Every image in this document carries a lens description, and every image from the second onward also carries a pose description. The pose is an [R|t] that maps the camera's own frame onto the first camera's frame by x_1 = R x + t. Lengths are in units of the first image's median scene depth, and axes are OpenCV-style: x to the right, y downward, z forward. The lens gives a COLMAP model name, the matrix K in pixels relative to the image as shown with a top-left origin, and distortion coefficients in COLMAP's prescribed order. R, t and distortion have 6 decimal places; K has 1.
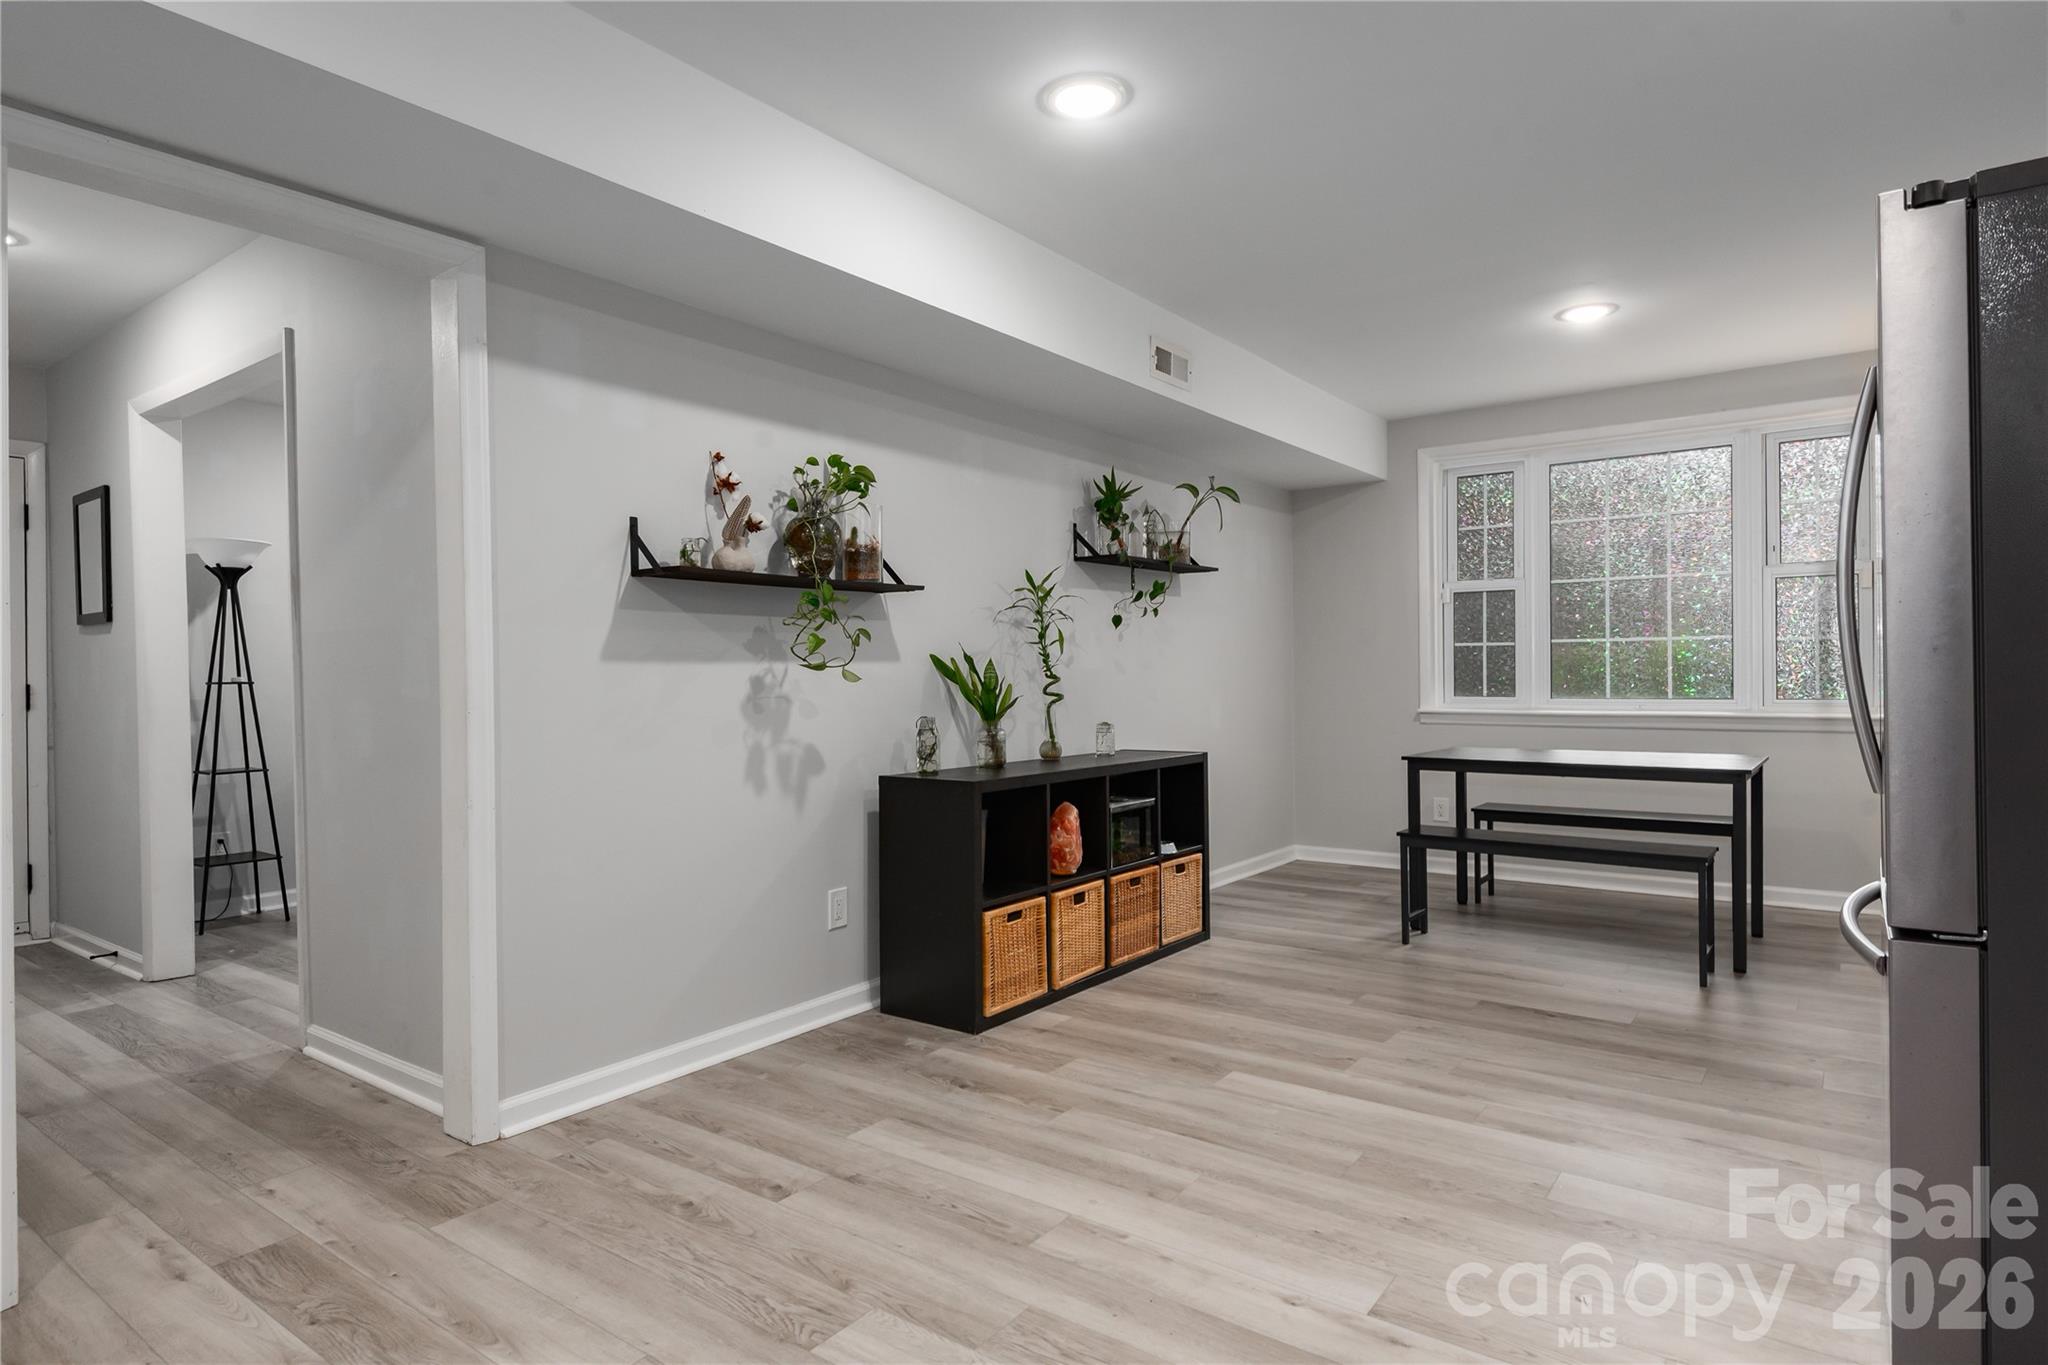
lens RADIAL K [[1131.2, 0, 970.6], [0, 1131.2, 675.6], [0, 0, 1]] dist [0.013891, -0.003230]
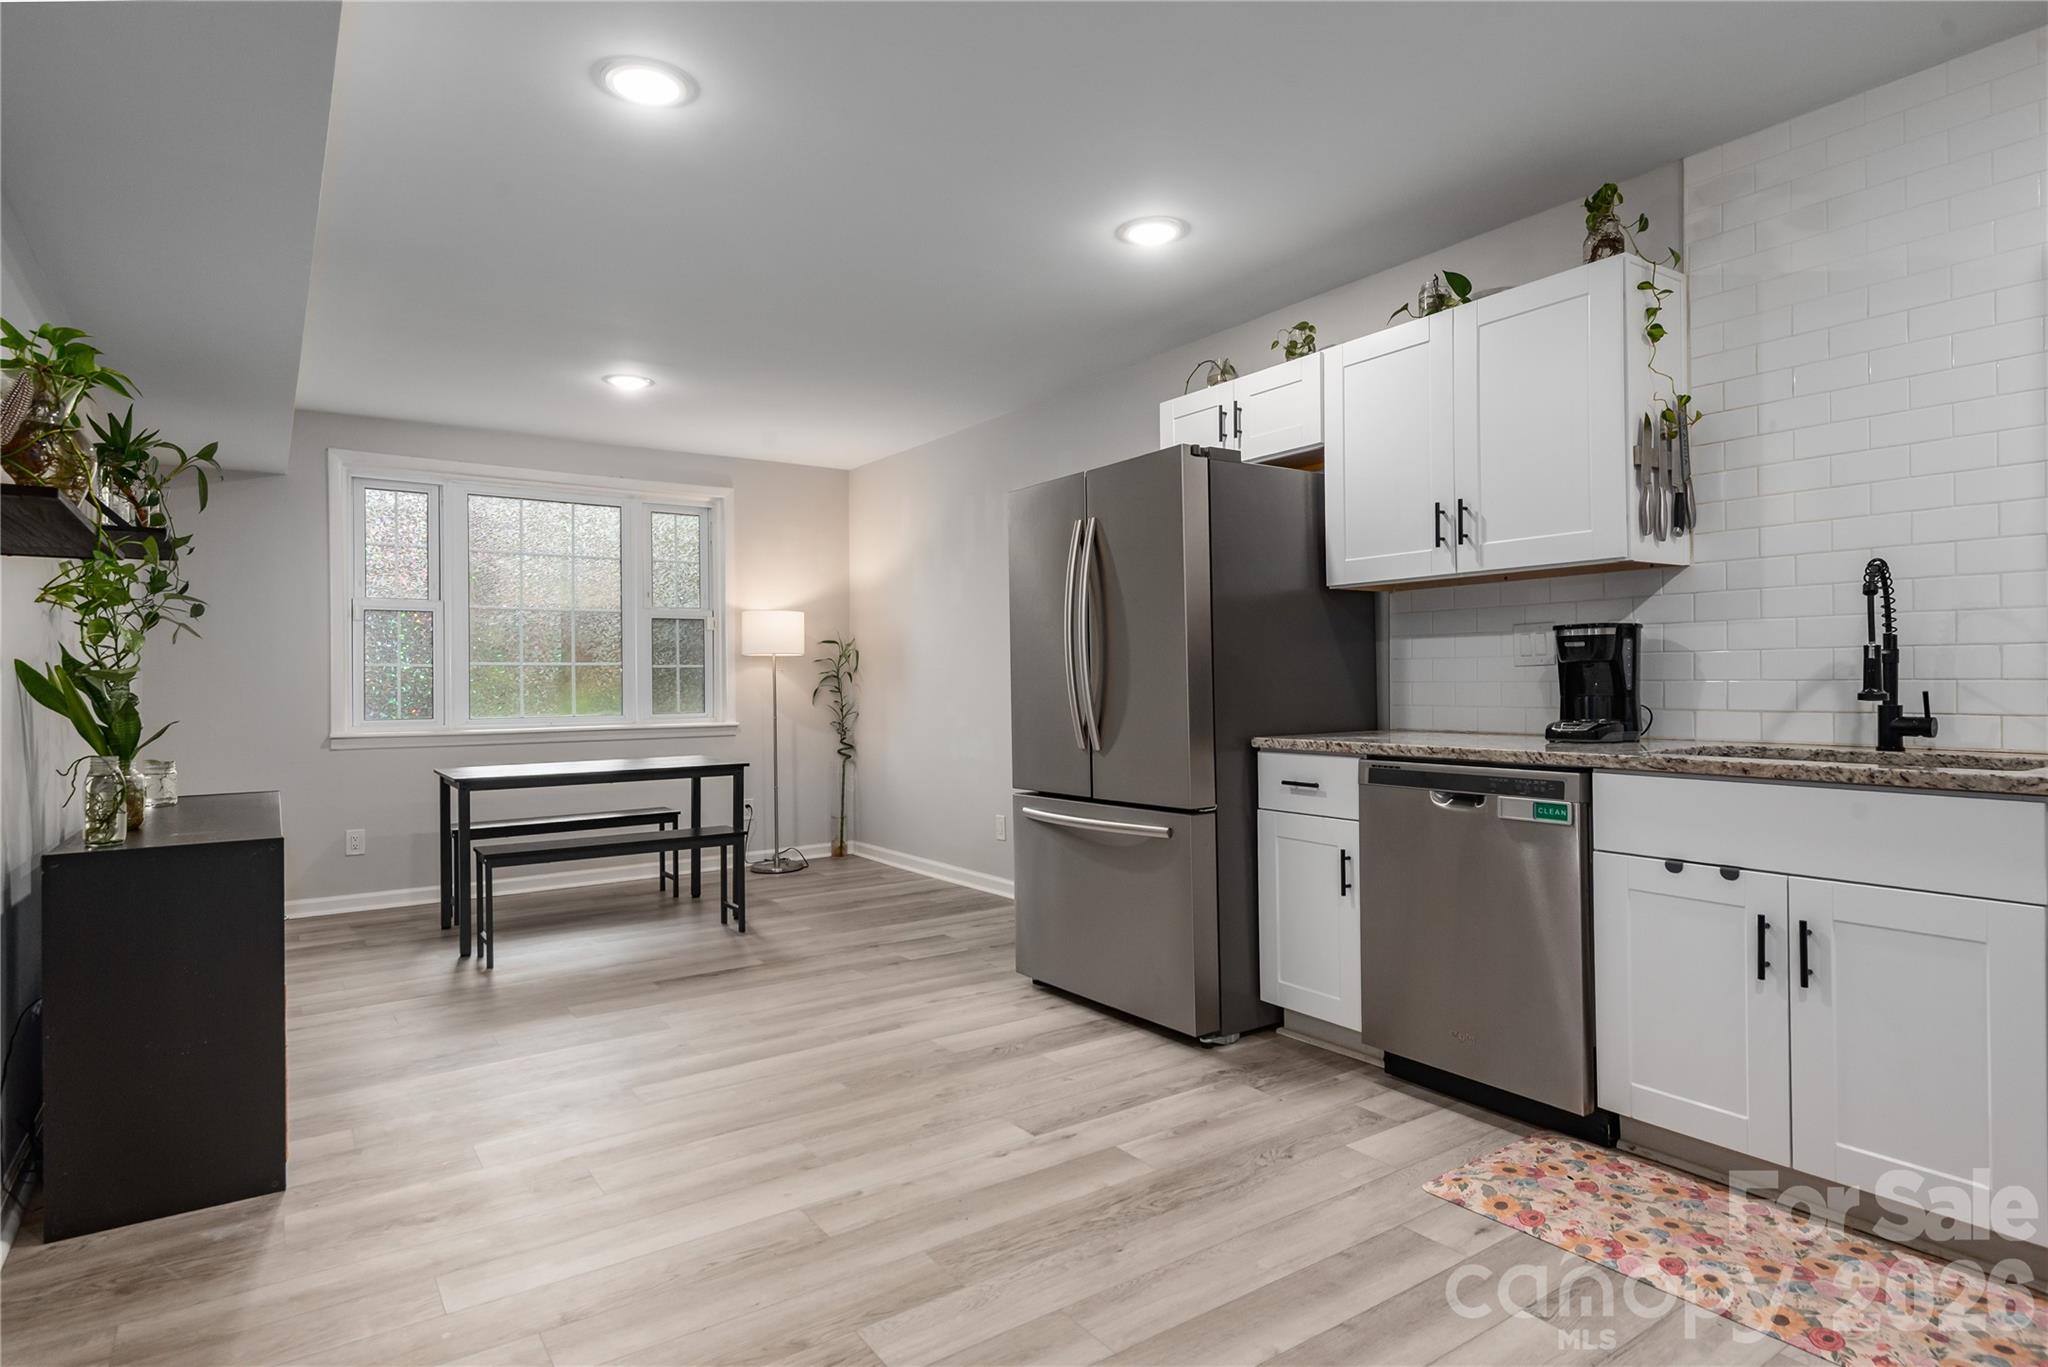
lens RADIAL K [[1131.2, 0, 1067.9], [0, 1131.2, 684.7], [0, 0, 1]] dist [0.013891, -0.003230]
pose [[0.269546, 0.008388, 0.962951, -0.414124], [0.007803, 0.999910, -0.010894, 0.005262], [-0.962956, 0.010450, 0.269457, 0.234438]]
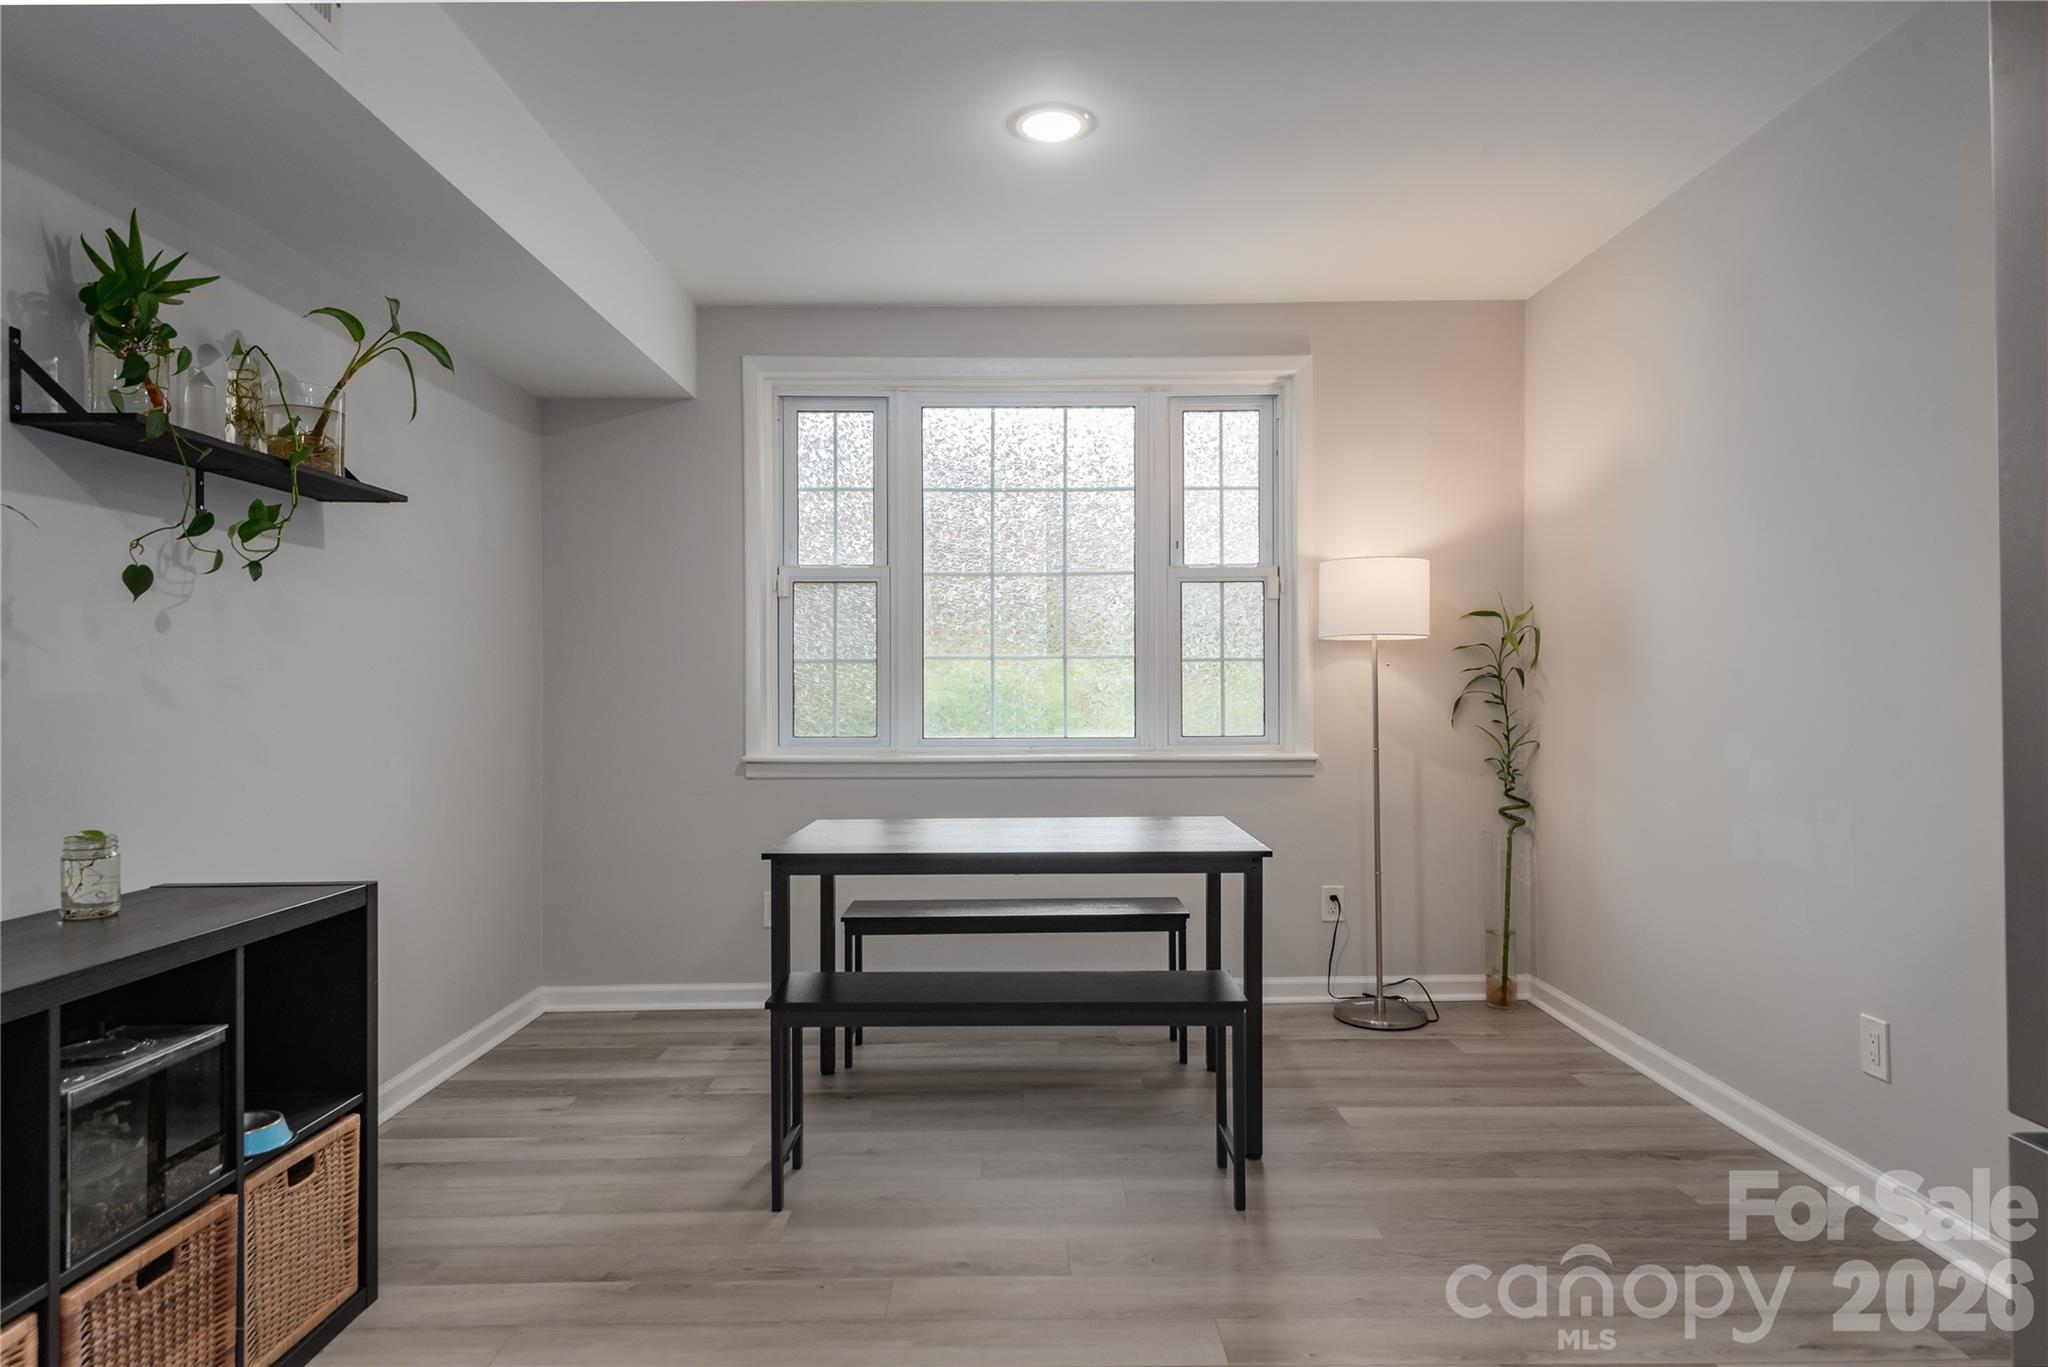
lens RADIAL K [[1238.2, 0, 1026.0], [0, 1238.2, 682.8], [0, 0, 1]] dist [0.014754, -0.009512]
pose [[0.776093, 0.011111, 0.630520, 0.094422], [-0.005092, 0.999923, -0.011353, -0.007016], [-0.630598, 0.005600, 0.776090, 0.441157]]
